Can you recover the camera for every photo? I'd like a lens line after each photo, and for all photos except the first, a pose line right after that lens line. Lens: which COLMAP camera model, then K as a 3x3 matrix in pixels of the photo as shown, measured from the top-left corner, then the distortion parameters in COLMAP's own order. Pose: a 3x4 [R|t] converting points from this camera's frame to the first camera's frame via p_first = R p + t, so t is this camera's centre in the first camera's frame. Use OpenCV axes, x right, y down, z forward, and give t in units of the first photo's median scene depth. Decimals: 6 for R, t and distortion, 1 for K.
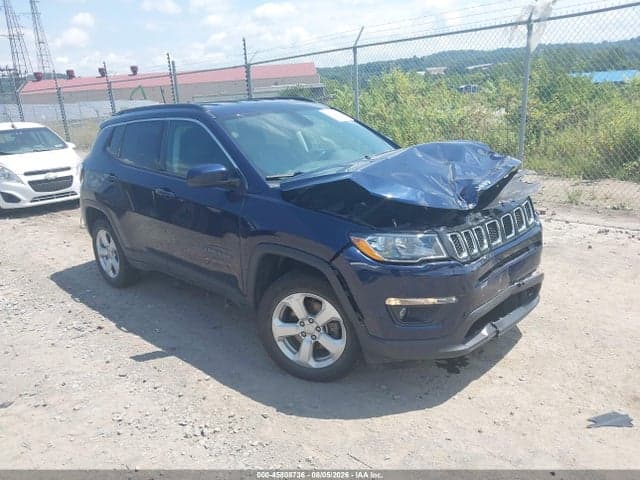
lens RADIAL K [[496.3, 0, 320.0], [0, 496.3, 240.0], [0, 0, 1]] dist [0.071788, -0.091758]
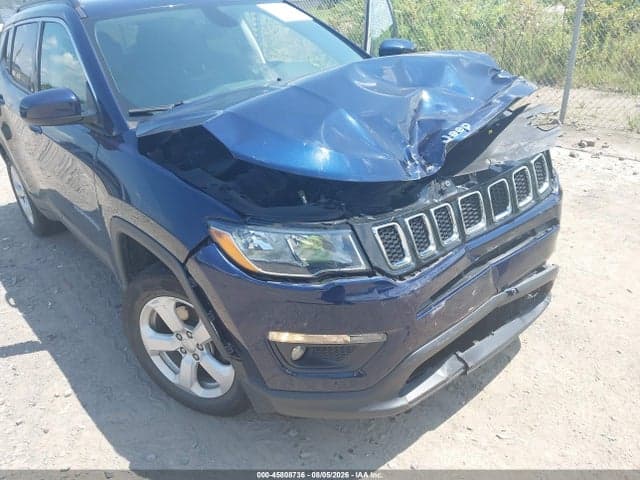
lens RADIAL K [[496.3, 0, 320.0], [0, 496.3, 240.0], [0, 0, 1]] dist [0.071788, -0.091758]
pose [[0.995725, 0.028685, -0.087803, 0.212515], [-0.012933, 0.984491, 0.174959, -0.084040], [0.091460, -0.173076, 0.980653, 0.371572]]
